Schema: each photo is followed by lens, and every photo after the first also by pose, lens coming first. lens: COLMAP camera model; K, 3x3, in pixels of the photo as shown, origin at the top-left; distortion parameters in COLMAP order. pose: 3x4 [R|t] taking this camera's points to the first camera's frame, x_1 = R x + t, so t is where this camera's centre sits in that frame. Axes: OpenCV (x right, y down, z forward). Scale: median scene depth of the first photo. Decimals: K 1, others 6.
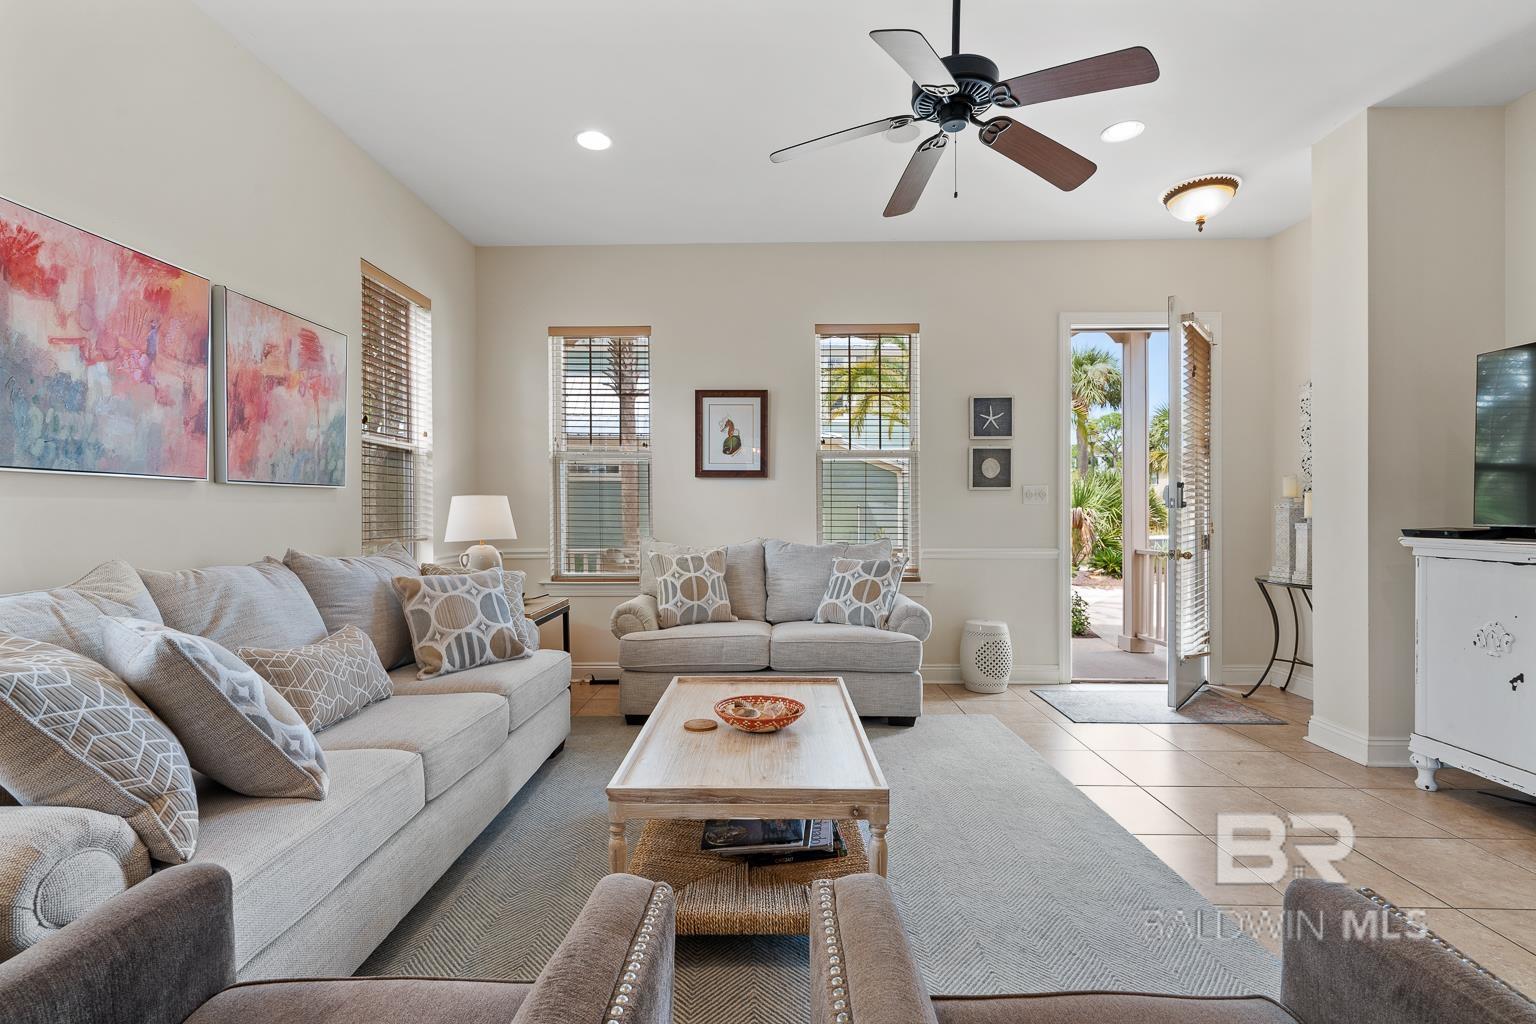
lens RADIAL K [[702.1, 0, 761.1], [0, 702.1, 513.5], [0, 0, 1]] dist [-0.009080, 0.005348]
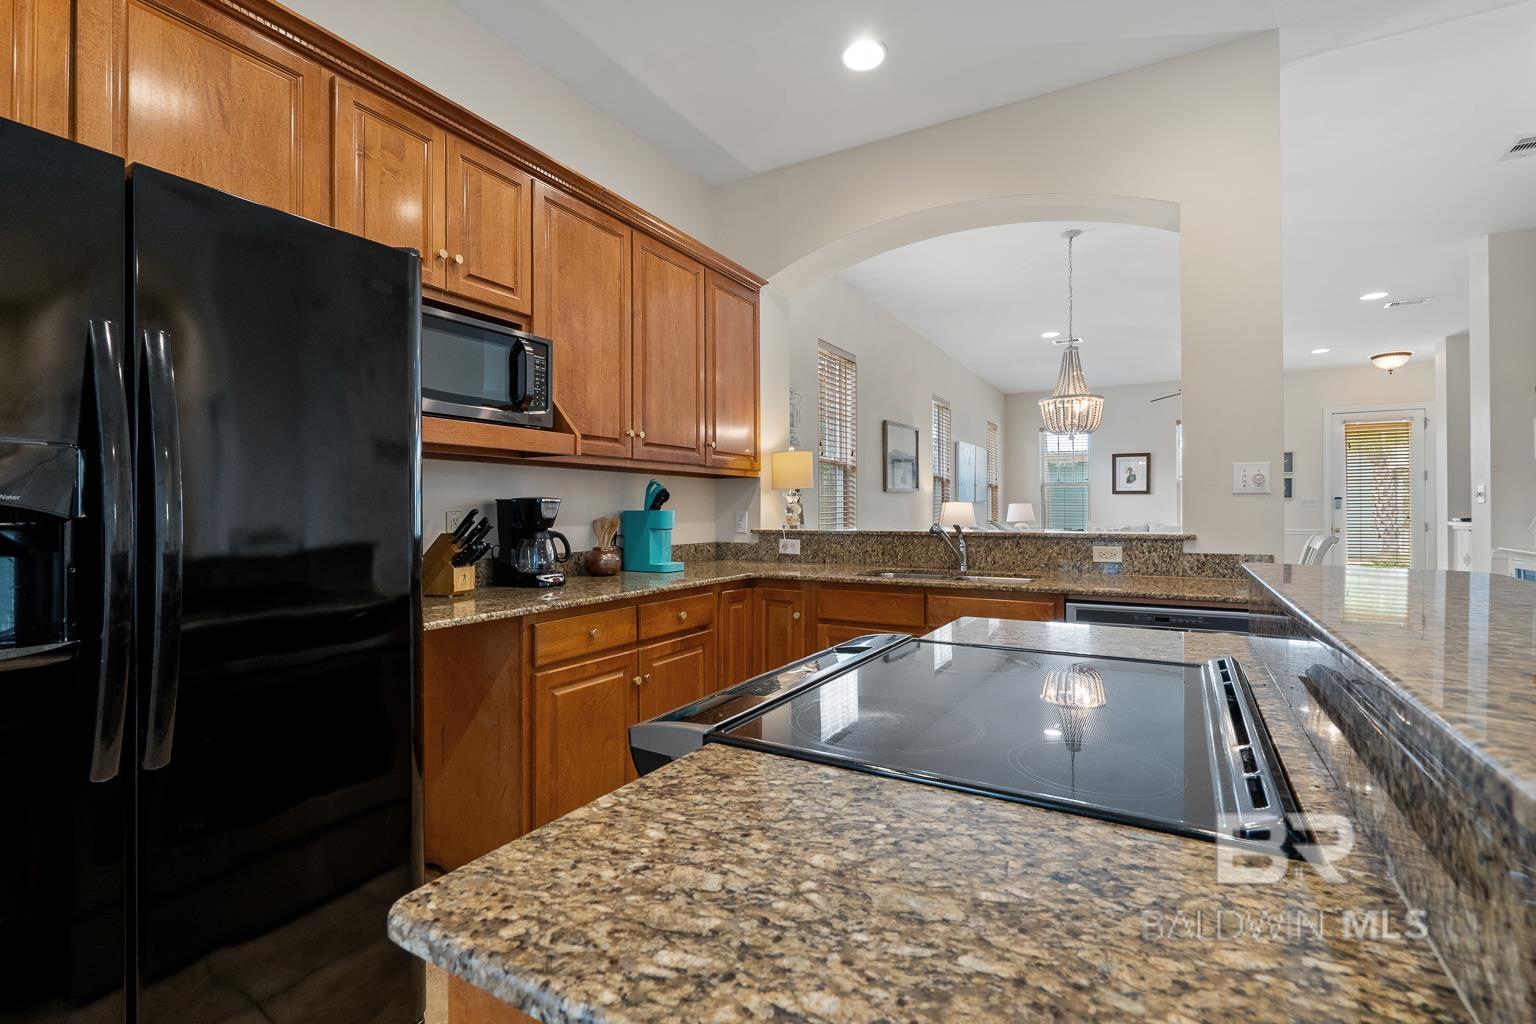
lens RADIAL K [[702.1, 0, 764.1], [0, 702.1, 504.0], [0, 0, 1]] dist [-0.009080, 0.005348]
pose [[0.879196, -0.002034, -0.476456, -0.011044], [-0.002372, 0.999960, -0.008645, 0.000251], [0.476454, 0.008730, 0.879156, -1.675926]]
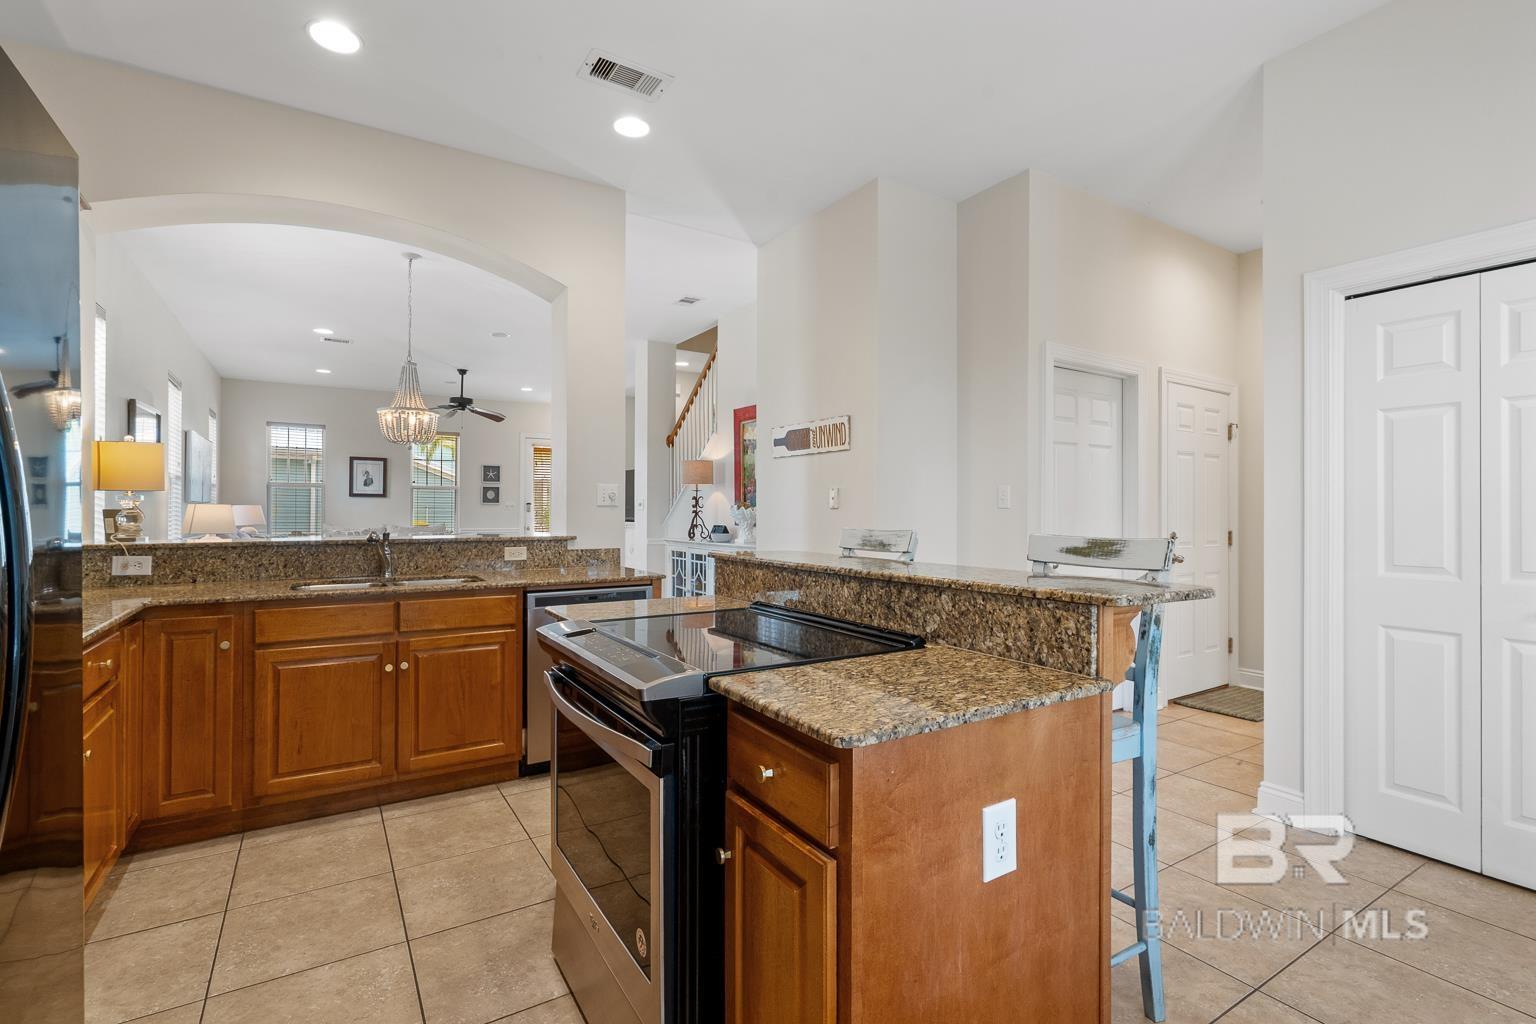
lens RADIAL K [[702.1, 0, 760.0], [0, 702.1, 506.1], [0, 0, 1]] dist [-0.009080, 0.005348]
pose [[0.831913, 0.009588, 0.554823, -0.281763], [-0.004823, 0.999938, -0.010049, -0.007782], [-0.554885, 0.005684, 0.831907, -1.783943]]
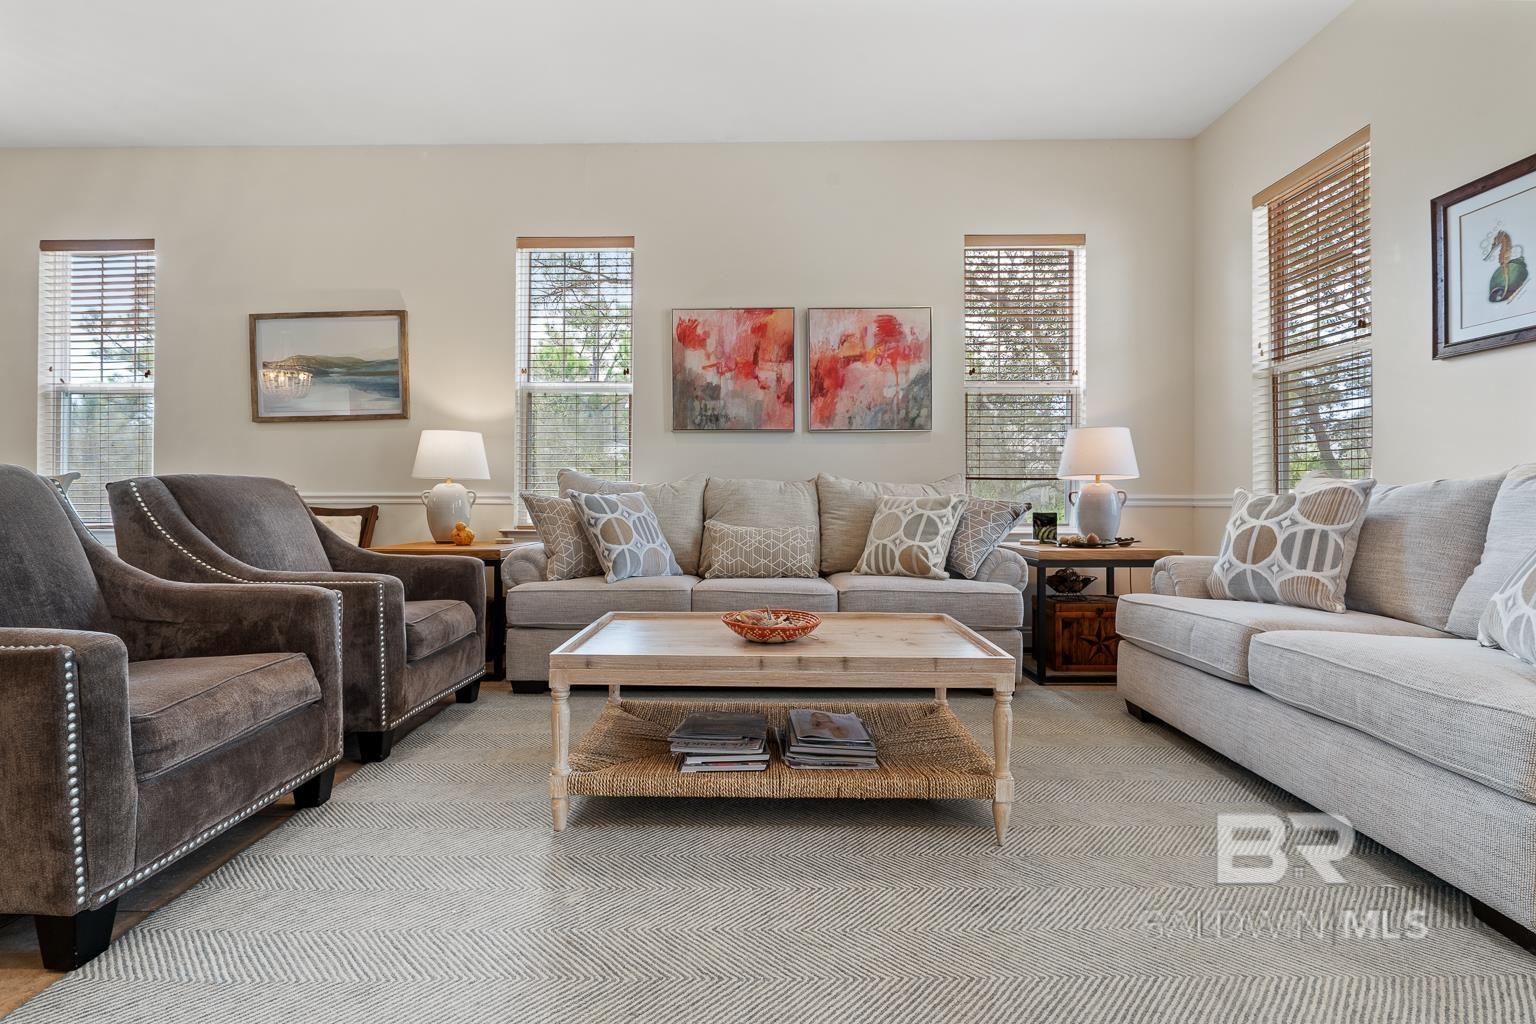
lens RADIAL K [[702.1, 0, 759.9], [0, 702.1, 502.4], [0, 0, 1]] dist [-0.009080, 0.005348]
pose [[0.009467, 0.008779, -0.999917, 0.529091], [-0.003476, 0.999956, 0.008746, 0.065984], [0.999949, 0.003393, 0.009497, 0.561159]]
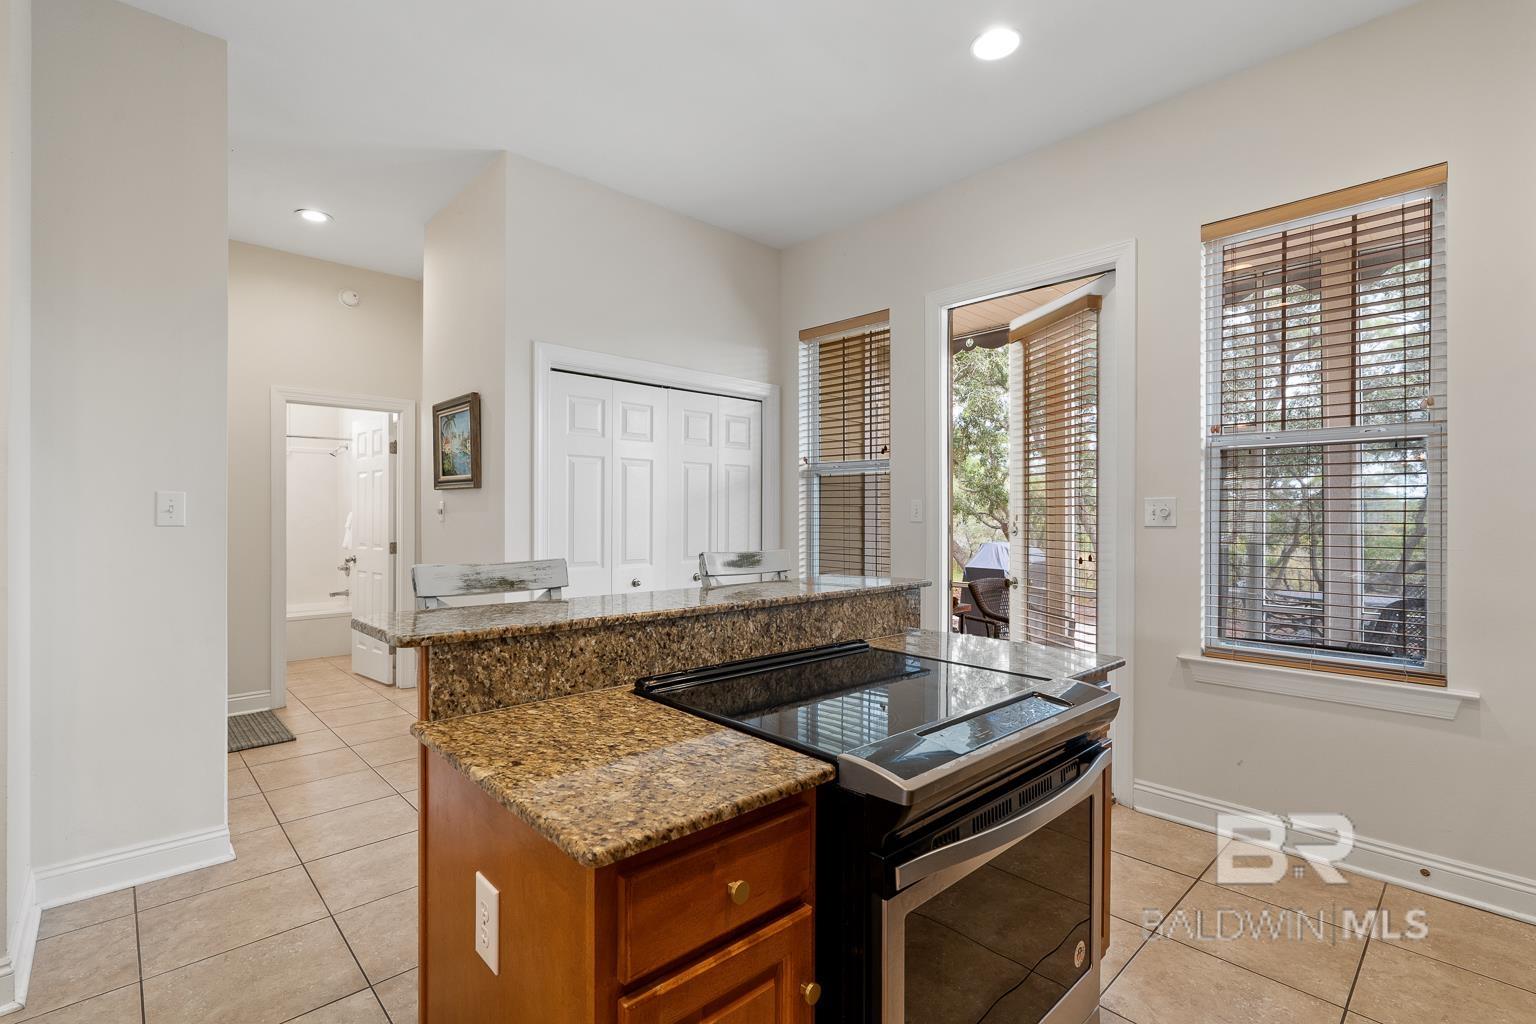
lens RADIAL K [[702.1, 0, 760.0], [0, 702.1, 512.6], [0, 0, 1]] dist [-0.009080, 0.005348]
pose [[-0.705065, 0.005425, 0.709122, -0.281417], [0.001005, 0.999977, -0.006651, -0.022711], [-0.709142, -0.003976, -0.705054, -1.118146]]
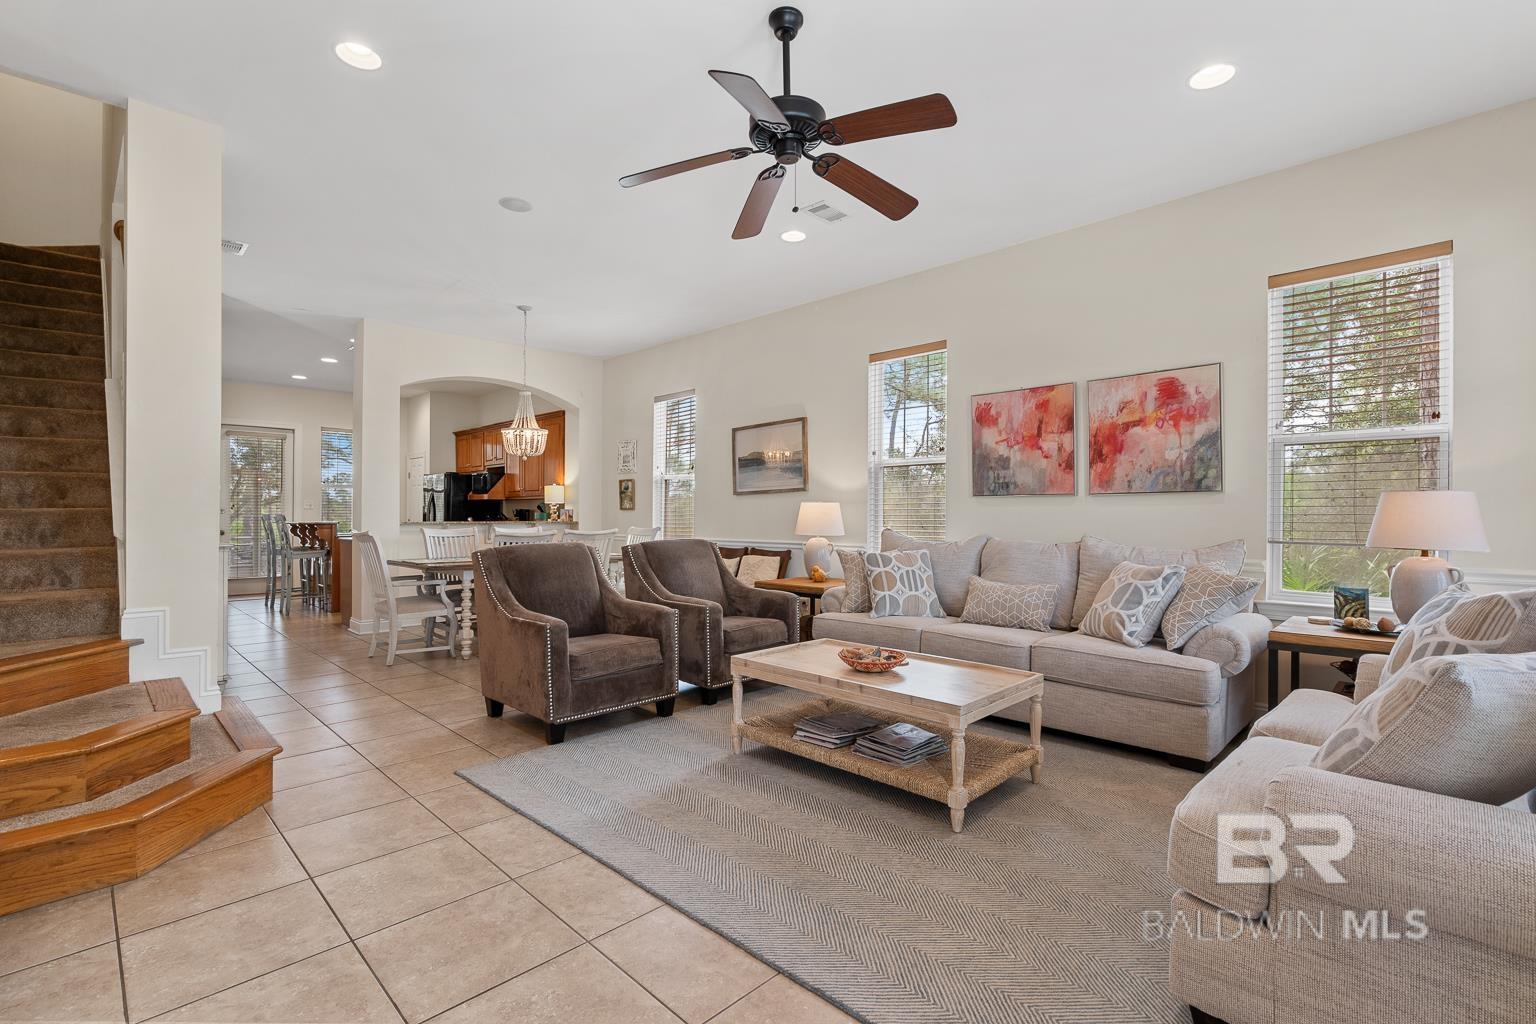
lens RADIAL K [[702.1, 0, 765.3], [0, 702.1, 515.3], [0, 0, 1]] dist [-0.009080, 0.005348]
pose [[-0.686489, 0.003160, -0.727133, 0.651155], [-0.001083, 0.999985, 0.005368, -0.002300], [0.727139, 0.004473, -0.686476, 1.025796]]
